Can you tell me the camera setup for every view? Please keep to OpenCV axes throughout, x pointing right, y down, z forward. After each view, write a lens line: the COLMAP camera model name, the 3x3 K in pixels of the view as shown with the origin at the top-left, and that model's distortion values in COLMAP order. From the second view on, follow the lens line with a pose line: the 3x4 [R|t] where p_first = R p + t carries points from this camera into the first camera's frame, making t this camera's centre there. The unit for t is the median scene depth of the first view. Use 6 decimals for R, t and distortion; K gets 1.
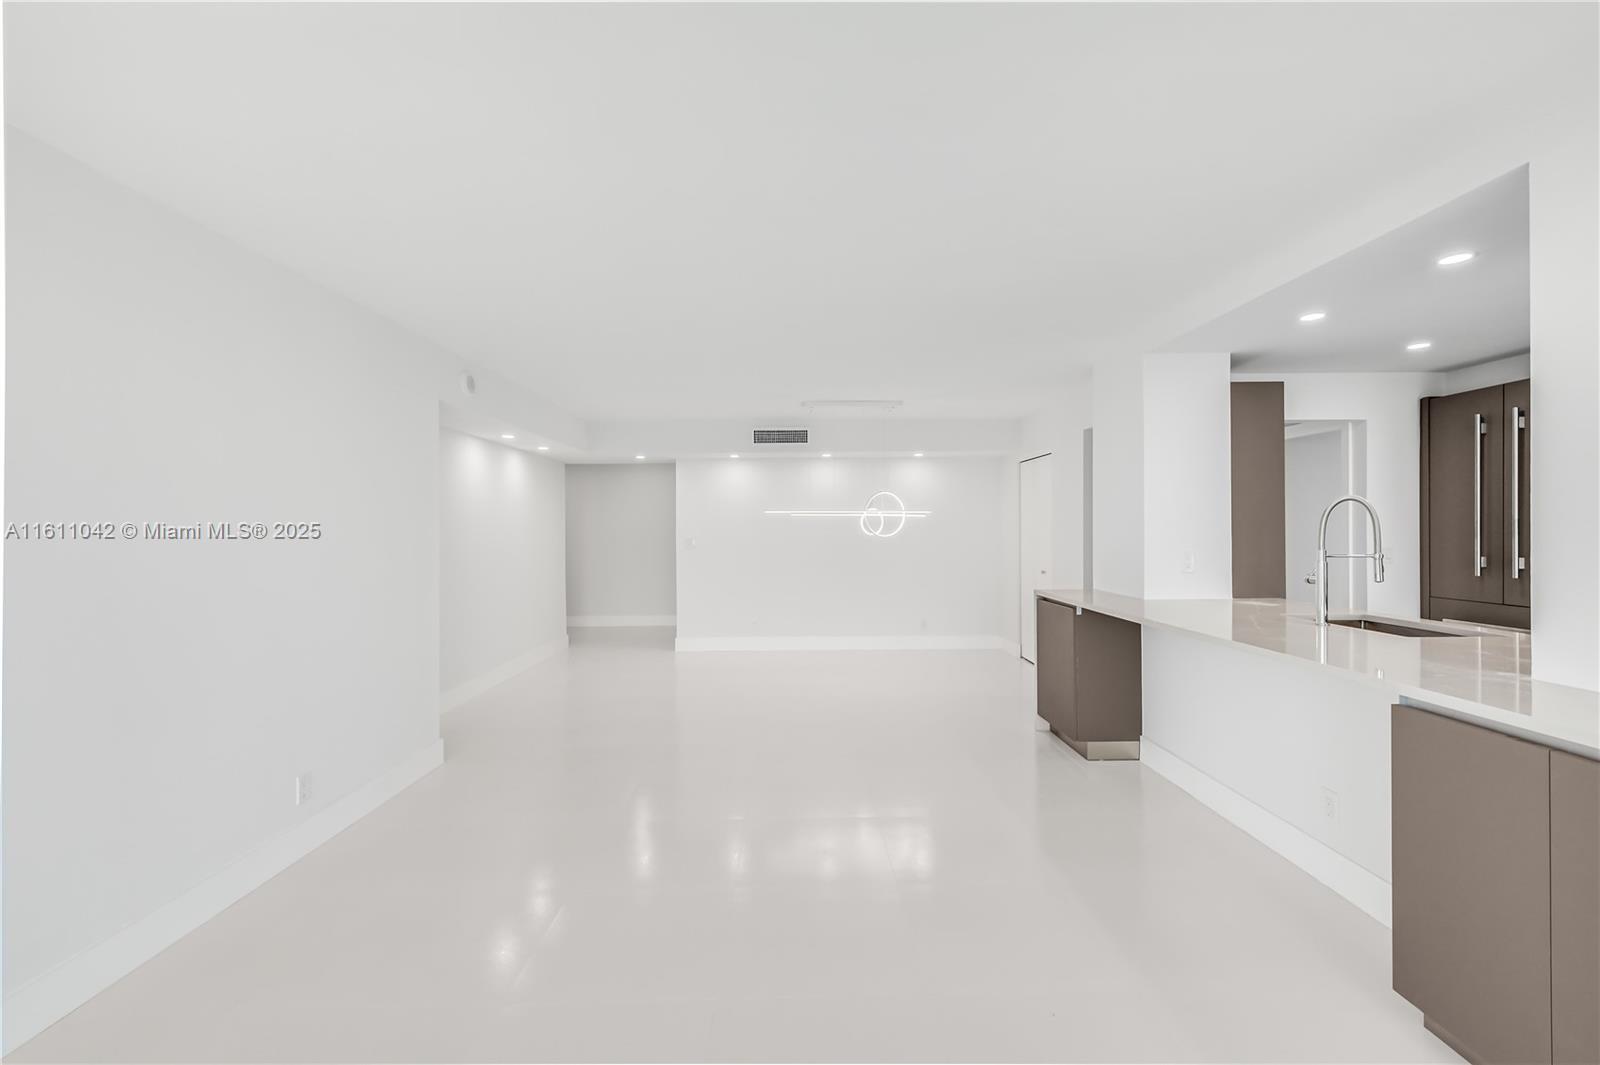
lens RADIAL K [[695.4, 0, 793.5], [0, 695.4, 529.2], [0, 0, 1]] dist [0.005292, -0.002138]
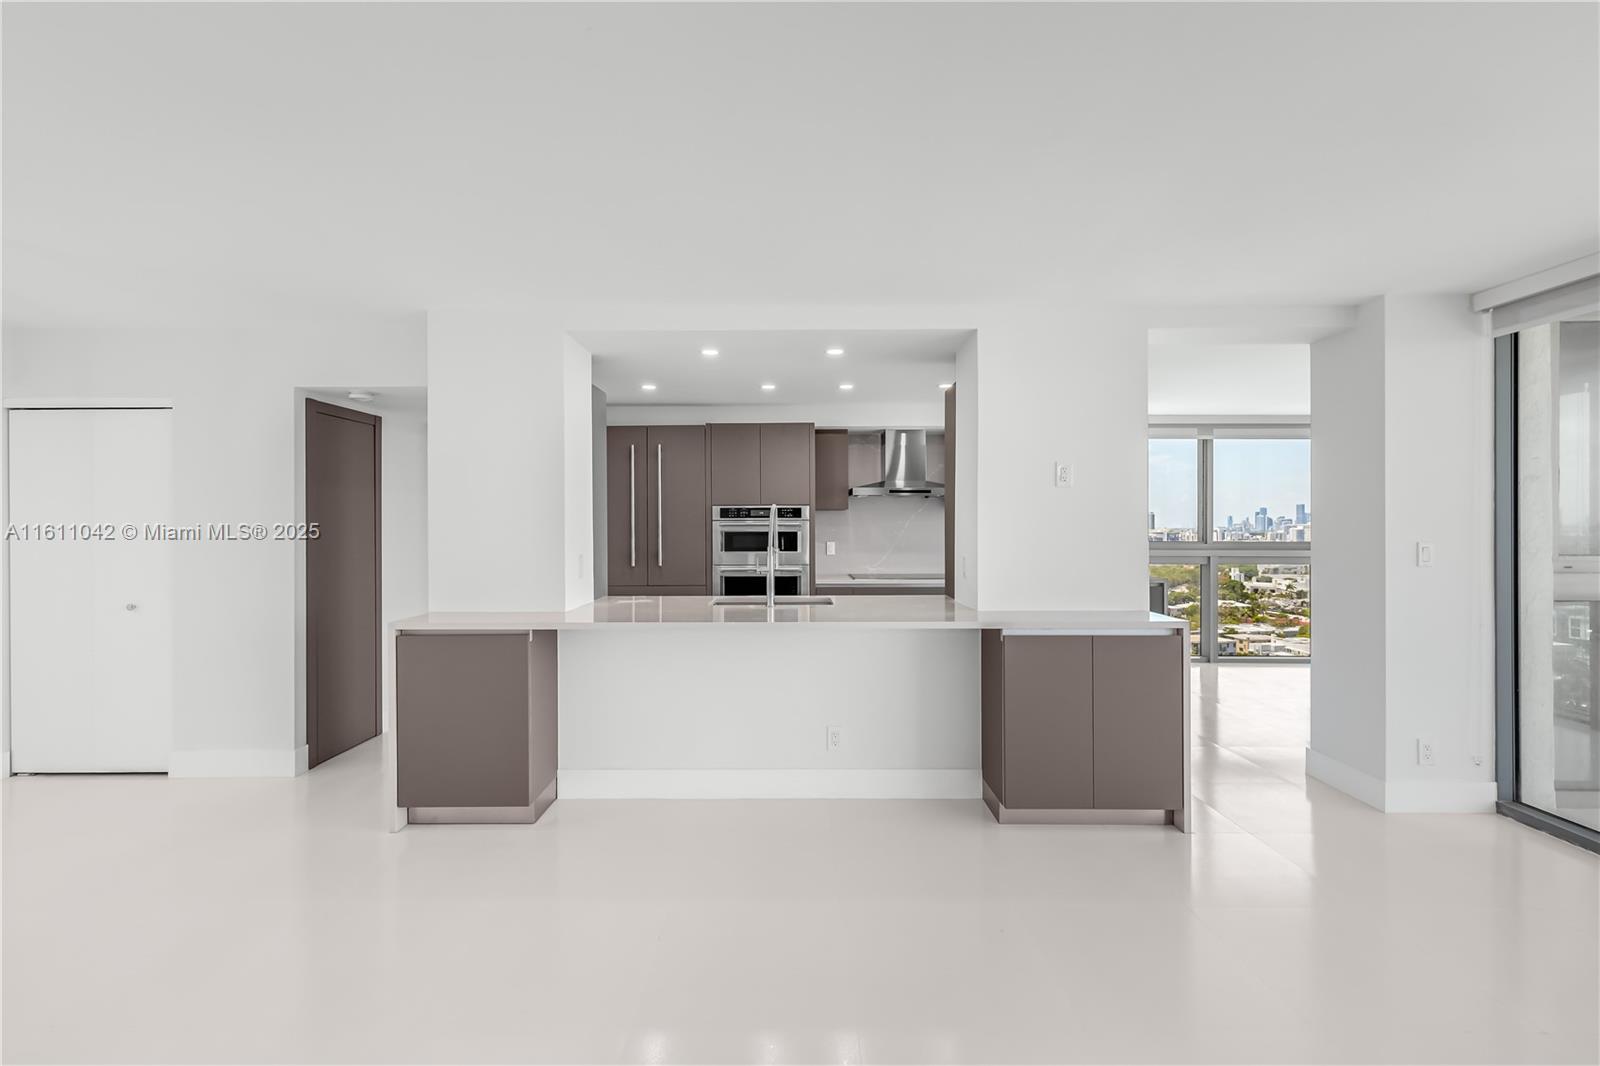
lens RADIAL K [[695.4, 0, 789.0], [0, 695.4, 523.5], [0, 0, 1]] dist [0.005292, -0.002138]
pose [[0.000814, 0.007079, 0.999975, -0.367631], [0.005290, 0.999961, -0.007084, -0.001681], [-0.999986, 0.005295, 0.000776, 0.710658]]
